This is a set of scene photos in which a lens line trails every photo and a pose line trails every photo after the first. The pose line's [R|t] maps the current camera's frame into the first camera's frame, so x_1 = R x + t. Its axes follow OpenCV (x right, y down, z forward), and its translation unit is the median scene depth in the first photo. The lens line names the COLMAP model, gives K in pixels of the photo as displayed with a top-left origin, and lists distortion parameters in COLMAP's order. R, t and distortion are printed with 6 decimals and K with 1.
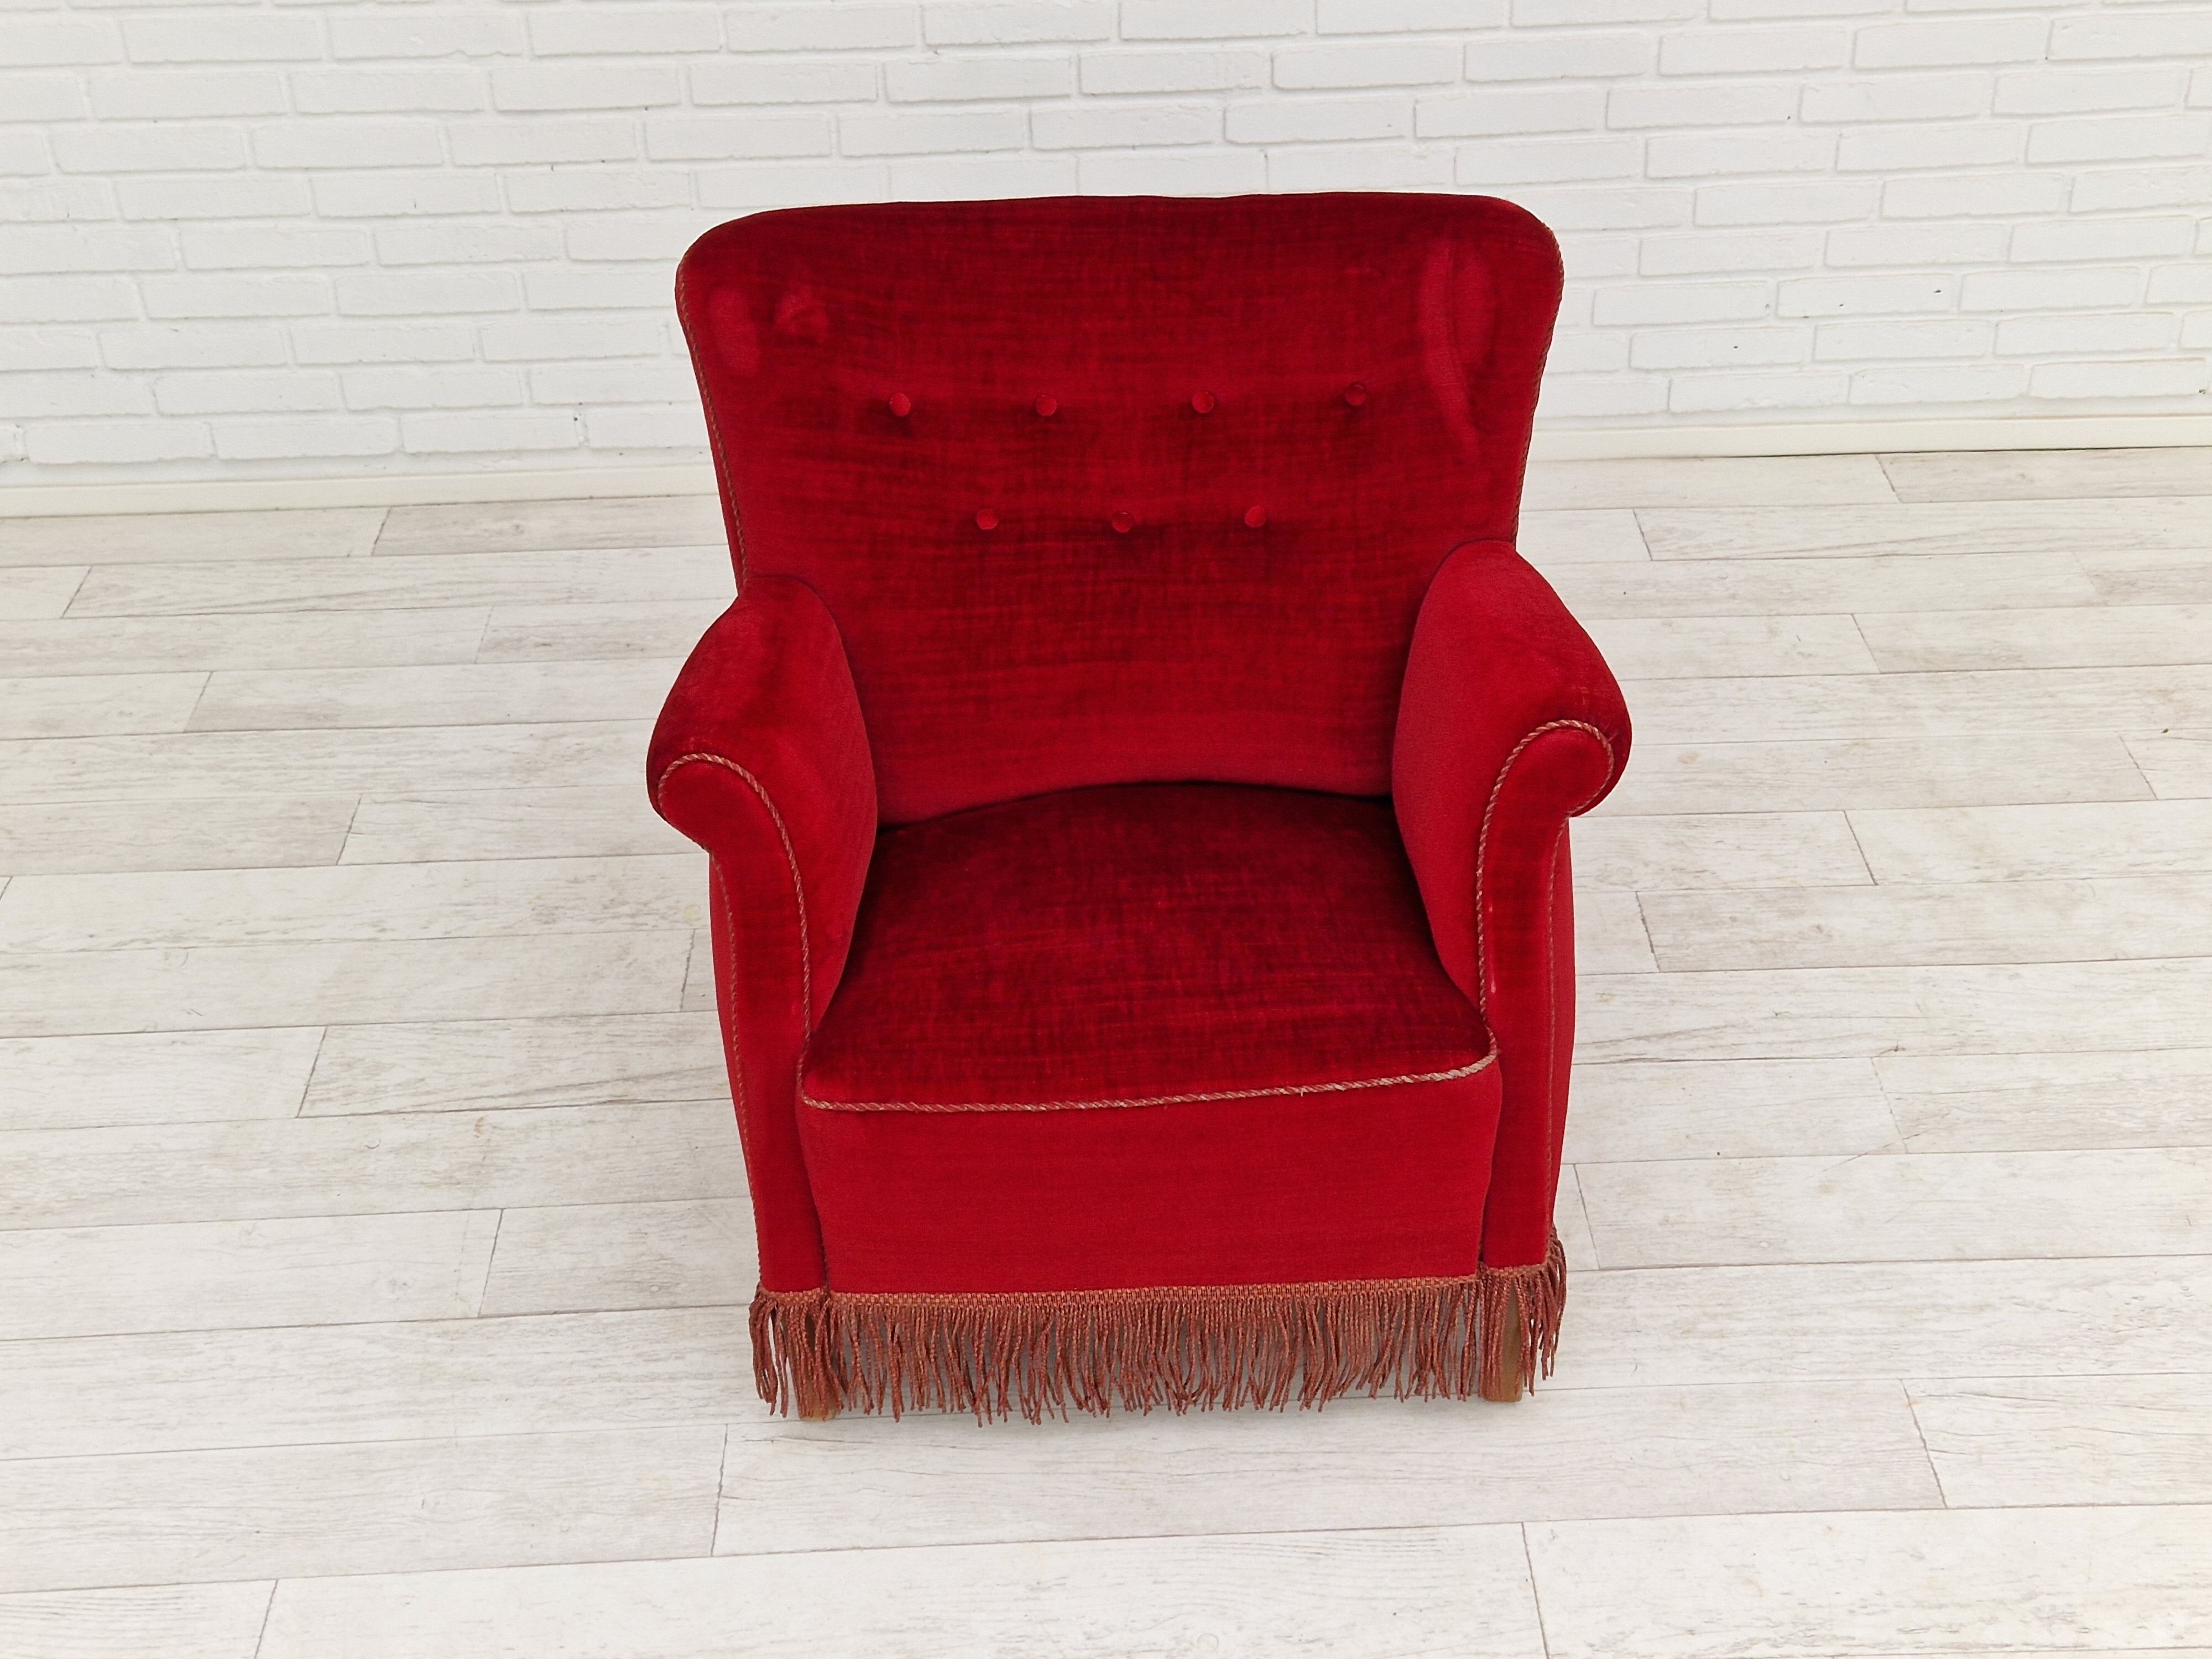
lens RADIAL K [[2904.1, 0, 1113.4], [0, 2904.1, 838.5], [0, 0, 1]] dist [0.084986, 0.000000]
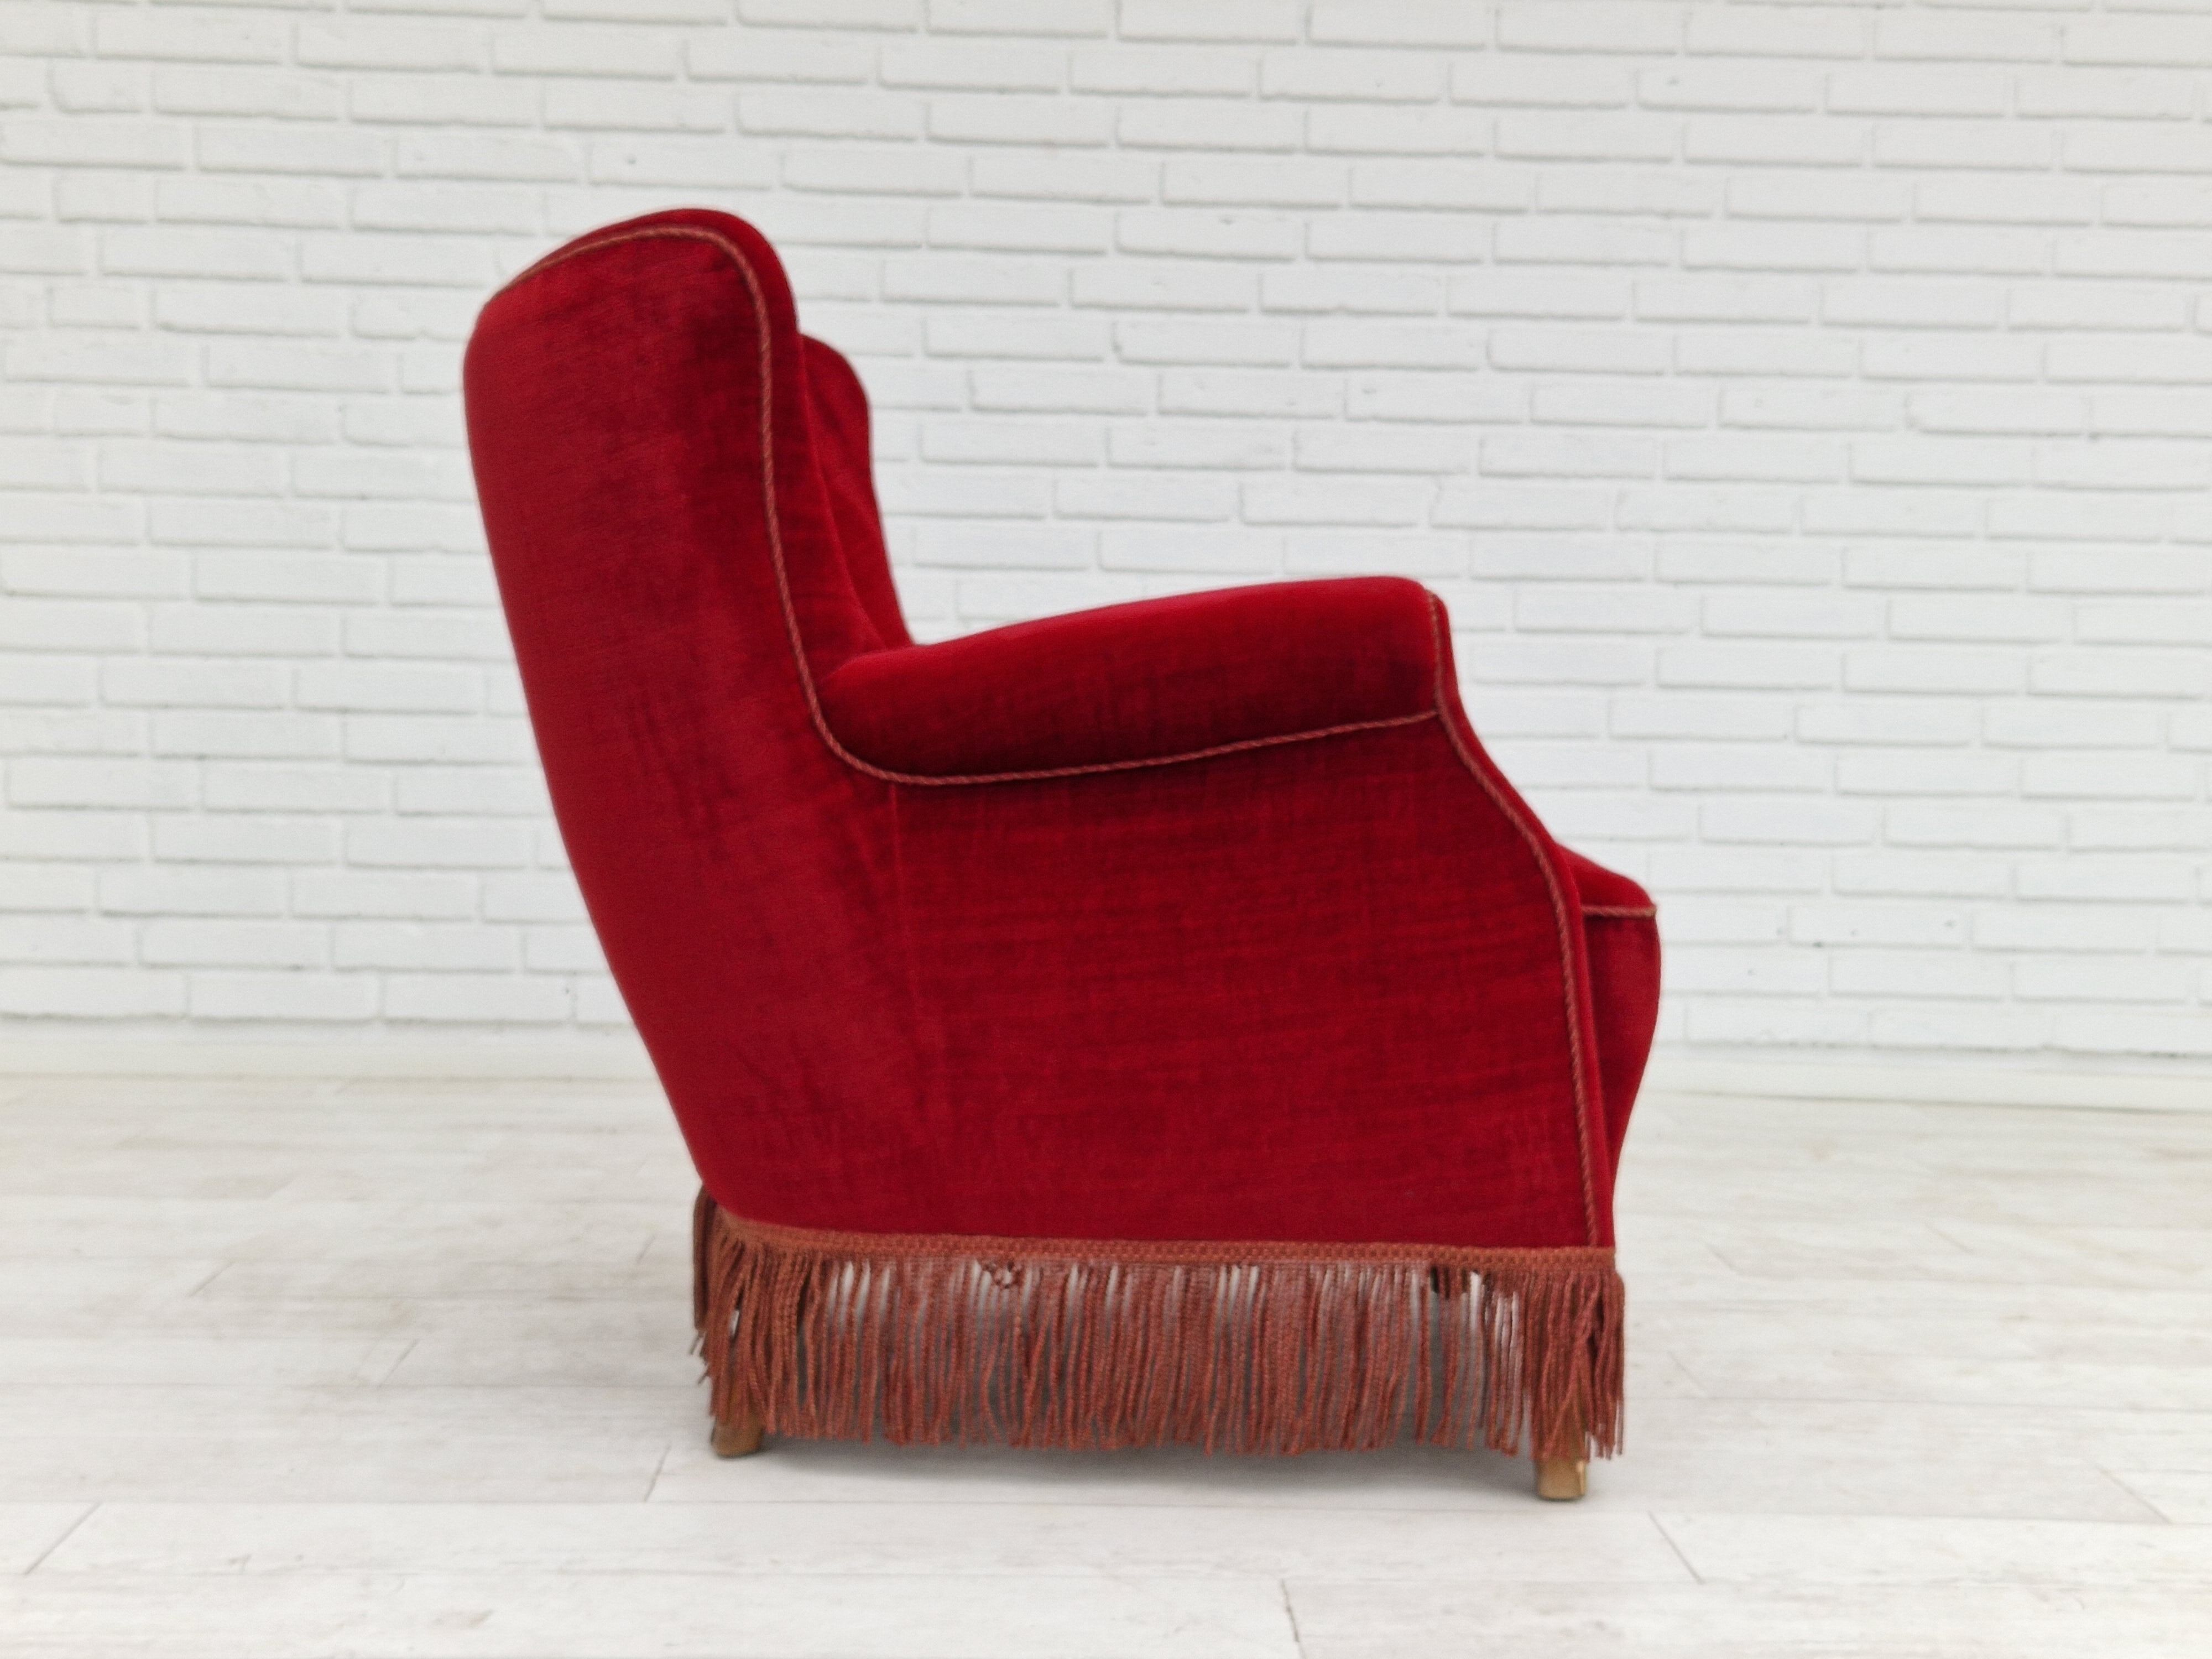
lens RADIAL K [[2904.1, 0, 1087.0], [0, 2904.1, 836.0], [0, 0, 1]] dist [0.084986, 0.000000]
pose [[0.998860, 0.047576, 0.003858, -0.019622], [-0.039063, 0.861214, -0.506740, 0.346827], [-0.027431, 0.506012, 0.862090, 0.150798]]
